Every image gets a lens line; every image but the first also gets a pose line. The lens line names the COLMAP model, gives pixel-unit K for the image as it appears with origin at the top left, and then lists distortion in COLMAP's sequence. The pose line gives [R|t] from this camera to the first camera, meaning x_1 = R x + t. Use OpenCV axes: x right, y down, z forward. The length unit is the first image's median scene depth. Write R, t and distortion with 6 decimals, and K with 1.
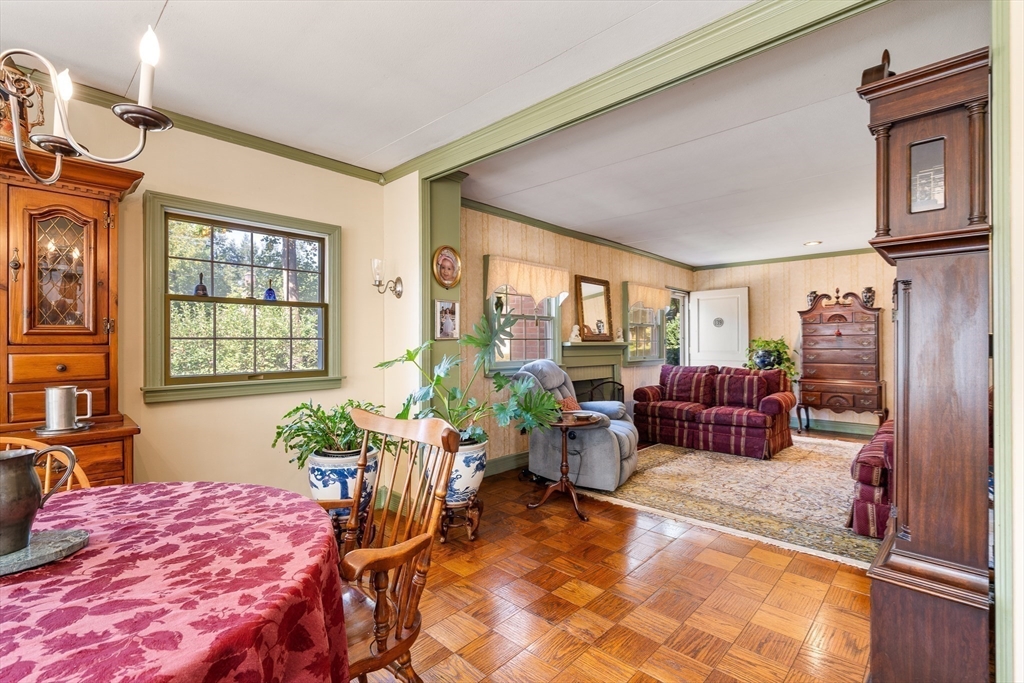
lens RADIAL K [[462.1, 0, 512.0], [0, 462.1, 341.5], [0, 0, 1]] dist [-0.001363, -0.000052]
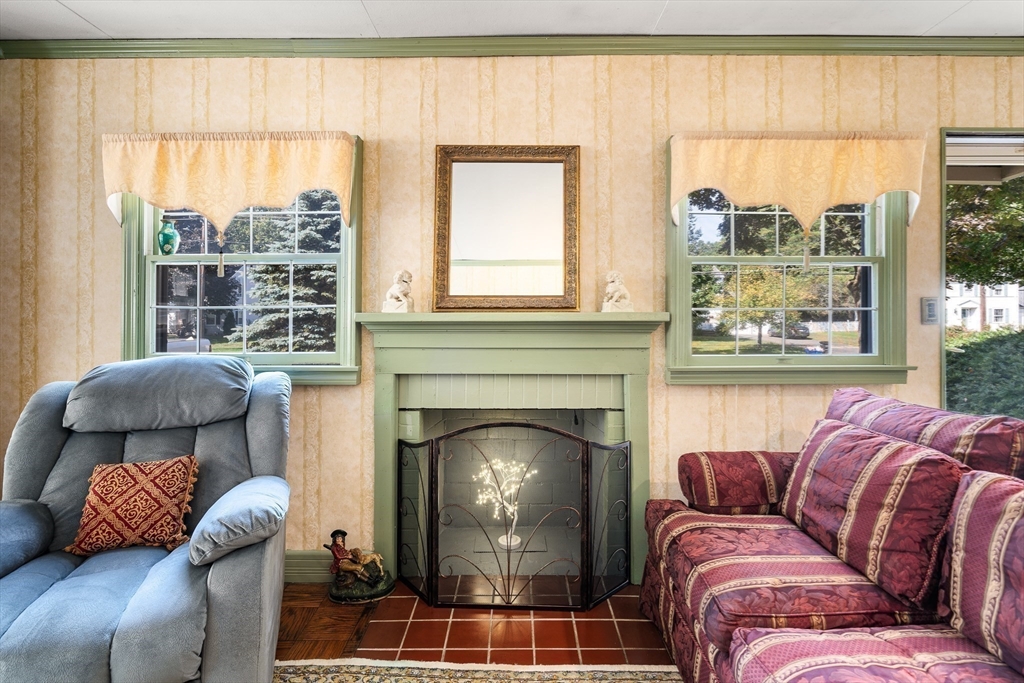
lens RADIAL K [[484.1, 0, 518.2], [0, 484.1, 312.2], [0, 0, 1]] dist [-0.004754, 0.000173]
pose [[0.685779, -0.005668, -0.727788, 0.469994], [0.003986, 0.999984, -0.004031, 0.002046], [0.727799, -0.000137, 0.685791, 0.724325]]
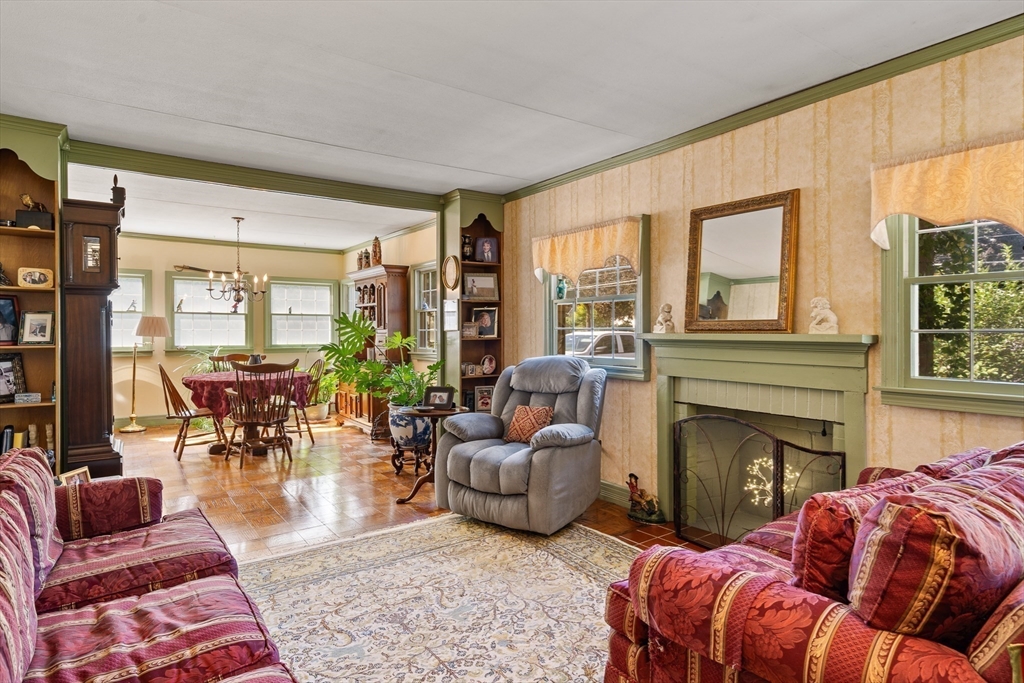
lens RADIAL K [[558.9, 0, 512.0], [0, 558.9, 341.5], [0, 0, 1]] dist [0.000949, 0.001576]
pose [[-0.186033, 0.022379, -0.982289, 0.790348], [0.005806, 0.999748, 0.021677, -0.004751], [0.982526, -0.001670, -0.186116, 0.867279]]
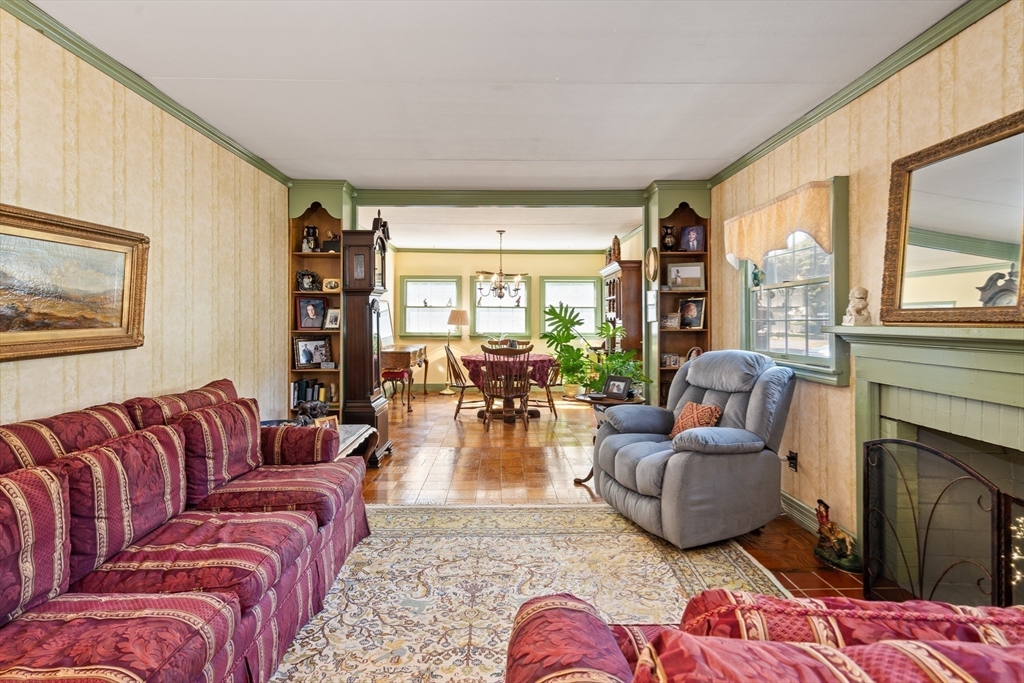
lens RADIAL K [[494.4, 0, 514.6], [0, 494.4, 324.3], [0, 0, 1]] dist [0.000706, 0.000304]
pose [[-0.706847, 0.006189, -0.707340, 0.650857], [0.002525, 0.999977, 0.006226, -0.004255], [0.707362, 0.002614, -0.706846, 1.015492]]
